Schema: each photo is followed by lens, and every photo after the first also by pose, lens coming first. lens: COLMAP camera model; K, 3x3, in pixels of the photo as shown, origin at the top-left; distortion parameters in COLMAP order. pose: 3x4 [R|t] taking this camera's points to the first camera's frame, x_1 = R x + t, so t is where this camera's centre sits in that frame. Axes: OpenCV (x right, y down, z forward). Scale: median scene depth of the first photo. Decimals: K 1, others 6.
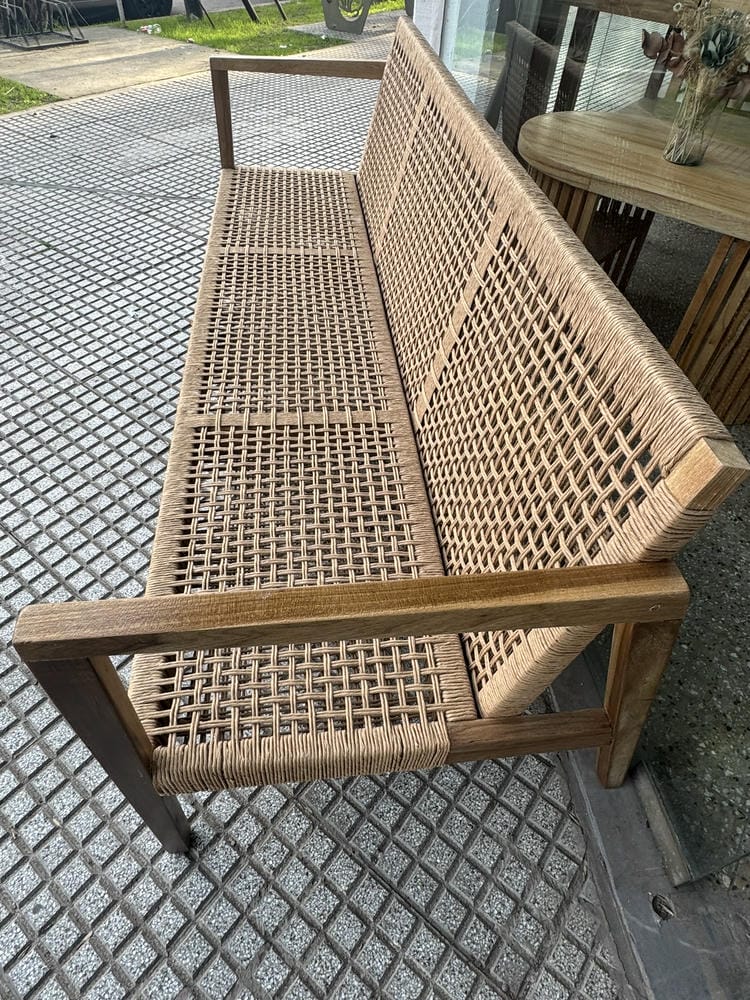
lens RADIAL K [[592.8, 0, 373.3], [0, 592.8, 486.3], [0, 0, 1]] dist [0.001424, 0.001299]
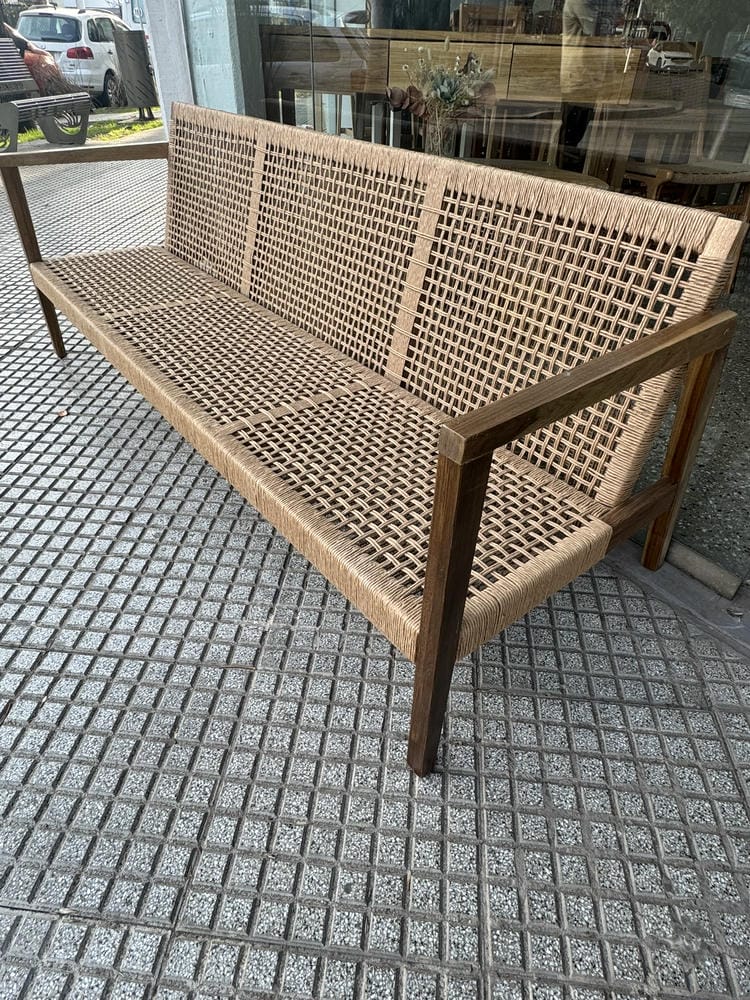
lens RADIAL K [[592.8, 0, 373.3], [0, 592.8, 486.3], [0, 0, 1]] dist [0.001424, 0.001299]
pose [[0.848747, -0.345162, 0.400614, -0.647726], [0.397877, 0.915856, -0.053862, 0.170099], [-0.348314, 0.205110, 0.914662, -0.029093]]
